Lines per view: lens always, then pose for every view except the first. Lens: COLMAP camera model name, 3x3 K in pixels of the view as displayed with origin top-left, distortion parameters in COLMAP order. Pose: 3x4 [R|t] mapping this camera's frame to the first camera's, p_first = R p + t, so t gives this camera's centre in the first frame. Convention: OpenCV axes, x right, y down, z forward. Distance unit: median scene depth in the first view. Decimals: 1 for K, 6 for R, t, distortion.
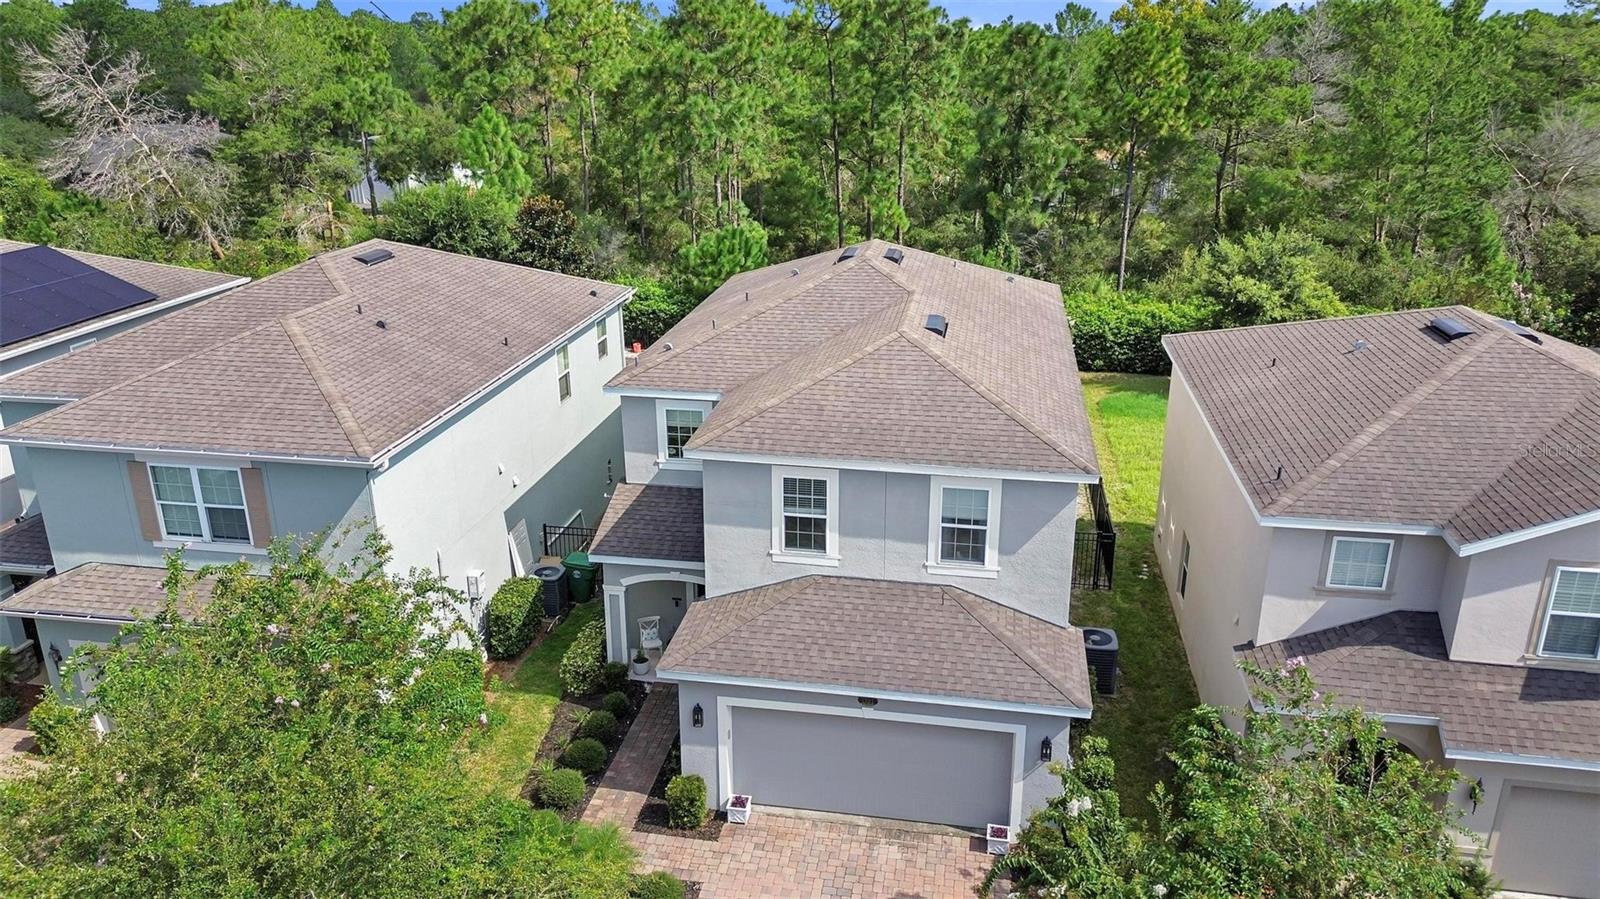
lens RADIAL K [[1141.0, 0, 800.0], [0, 1141.0, 449.5], [0, 0, 1]] dist [0.127744, -0.130637]
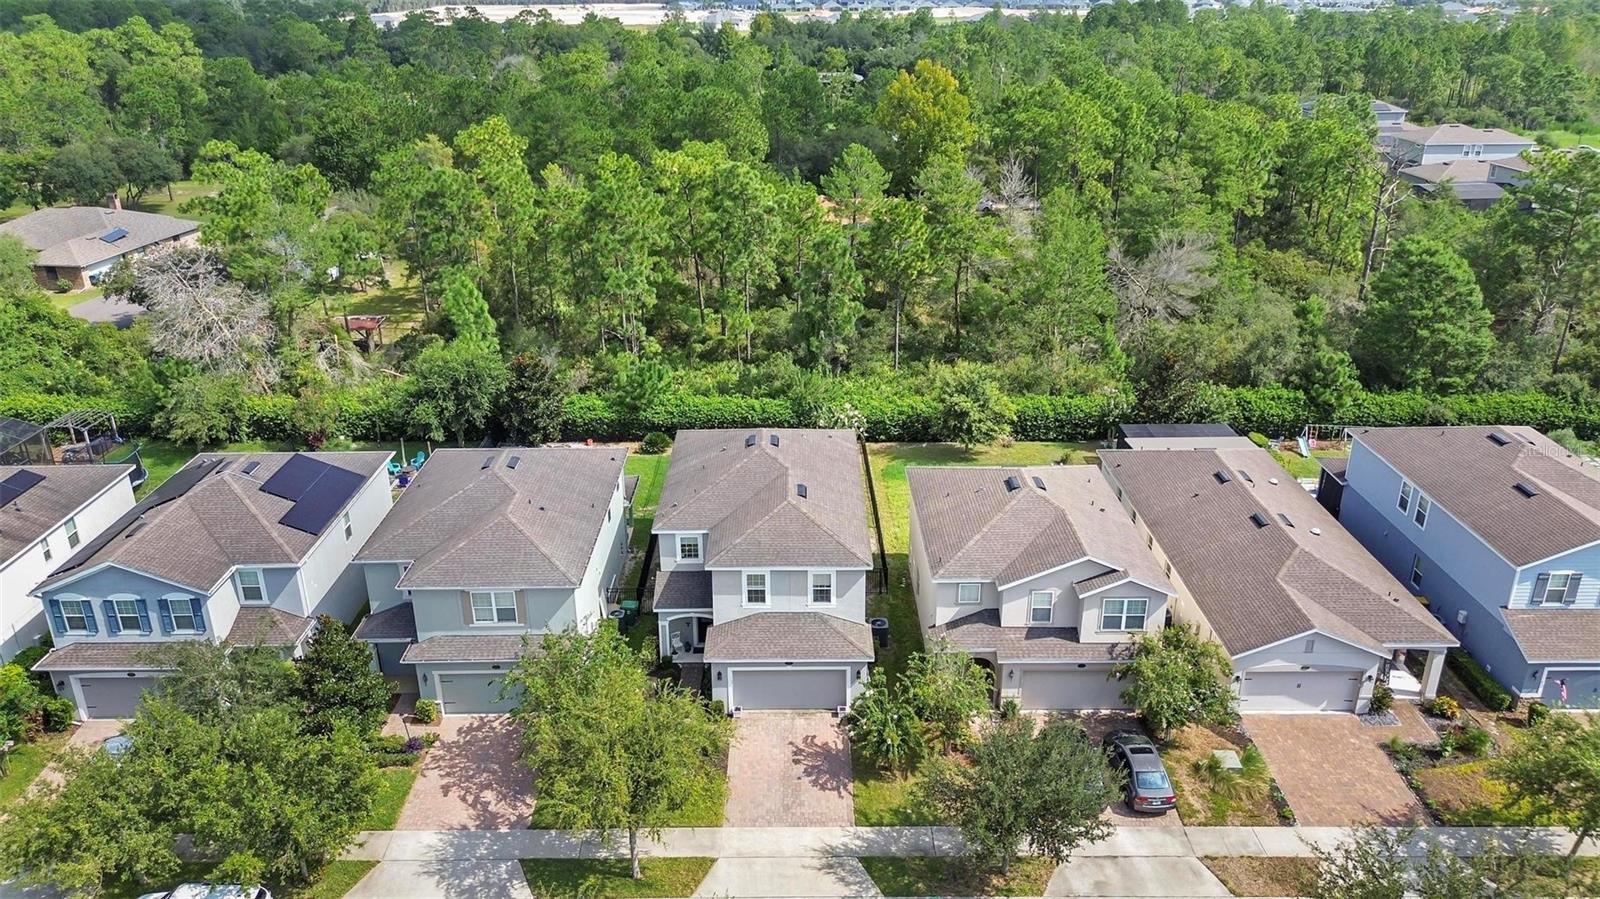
lens RADIAL K [[1204.2, 0, 800.0], [0, 1204.2, 449.5], [0, 0, 1]] dist [0.250351, -0.000039]
pose [[0.984956, -0.069634, 0.158153, -0.287564], [0.059697, 0.995983, 0.066747, -0.399117], [-0.162166, -0.056301, 0.985156, -1.505150]]
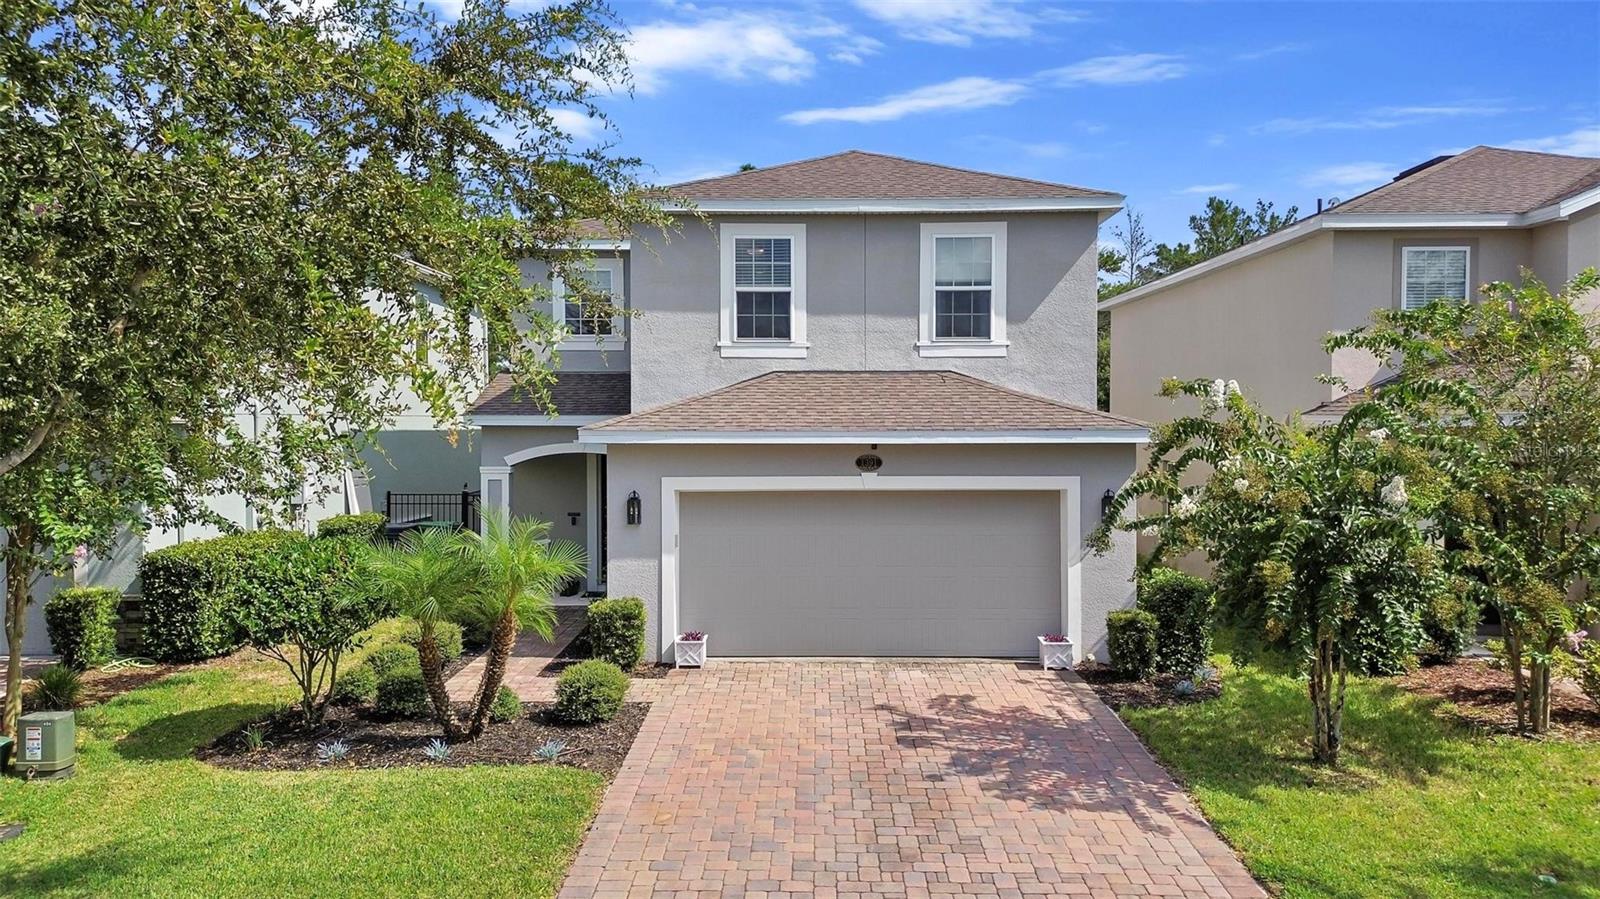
lens RADIAL K [[1141.0, 0, 800.0], [0, 1141.0, 449.5], [0, 0, 1]] dist [0.127744, -0.130637]
pose [[0.987316, -0.001471, 0.158763, -0.096925], [0.052712, 0.946275, -0.319037, 0.418170], [-0.149764, 0.323359, 0.934350, 0.292715]]
